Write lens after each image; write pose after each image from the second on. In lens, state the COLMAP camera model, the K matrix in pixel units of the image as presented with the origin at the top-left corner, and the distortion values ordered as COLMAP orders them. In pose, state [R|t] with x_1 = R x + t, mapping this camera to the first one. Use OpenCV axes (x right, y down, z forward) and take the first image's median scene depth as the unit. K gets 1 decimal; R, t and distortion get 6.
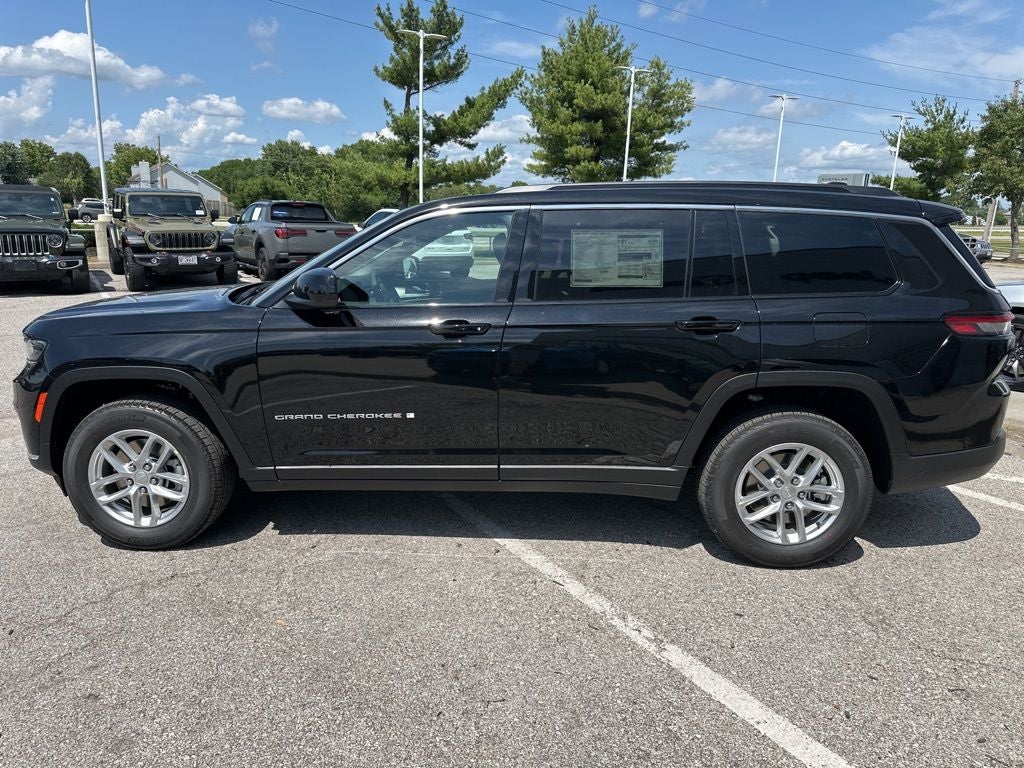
lens RADIAL K [[725.5, 0, 509.5], [0, 725.5, 377.4], [0, 0, 1]] dist [0.023902, -0.030107]
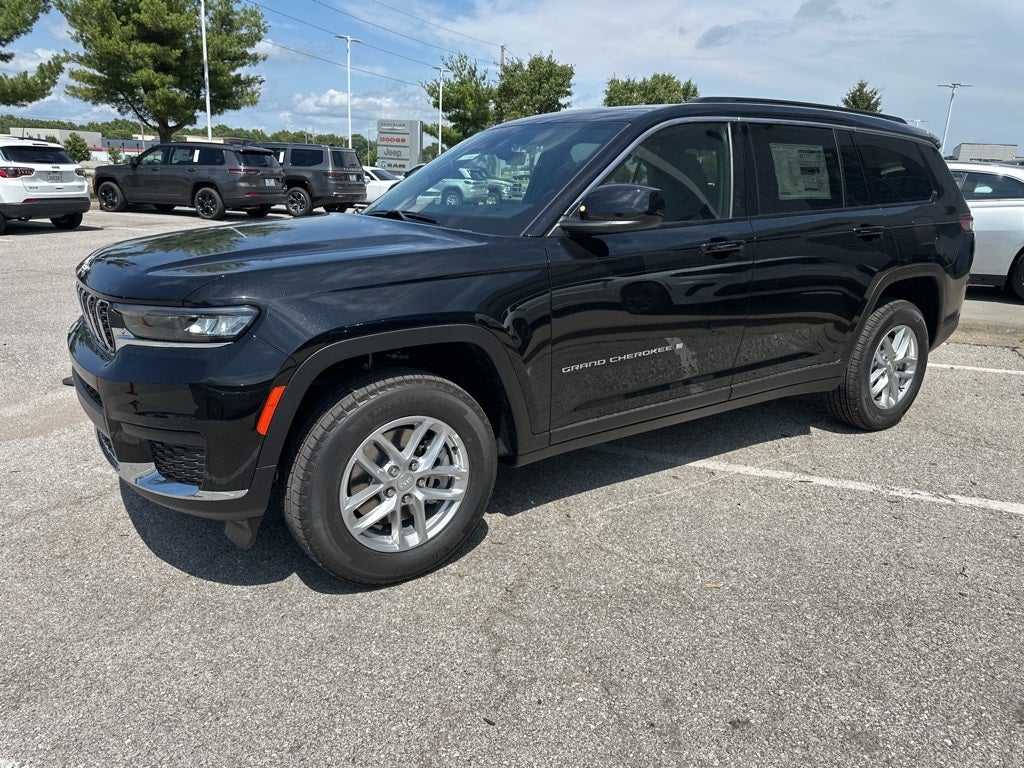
lens RADIAL K [[725.5, 0, 508.5], [0, 725.5, 374.7], [0, 0, 1]] dist [0.023902, -0.030107]
pose [[0.803775, -0.154707, 0.574466, -0.794371], [0.115891, 0.987815, 0.103874, -0.029850], [-0.583537, -0.016916, 0.811910, 0.349567]]
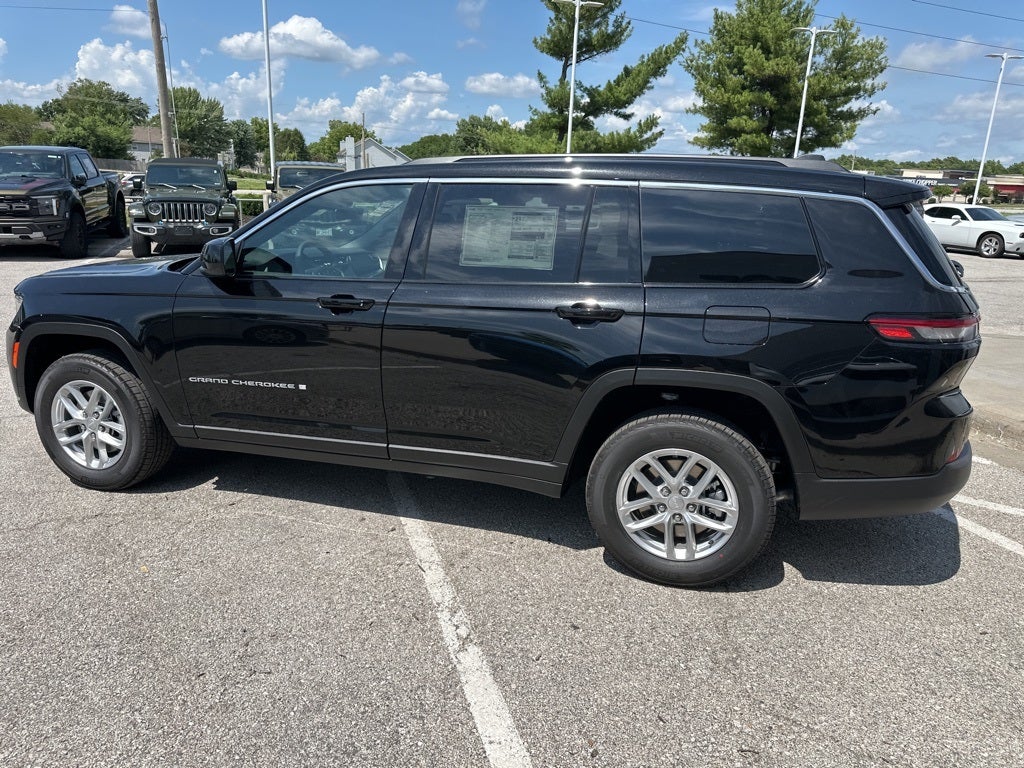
lens RADIAL K [[725.5, 0, 508.4], [0, 725.5, 384.2], [0, 0, 1]] dist [0.023902, -0.030107]
pose [[0.967898, 0.074886, -0.239929, 0.360230], [-0.064882, 0.996672, 0.049339, -0.018608], [0.242825, -0.032188, 0.969536, 0.077820]]
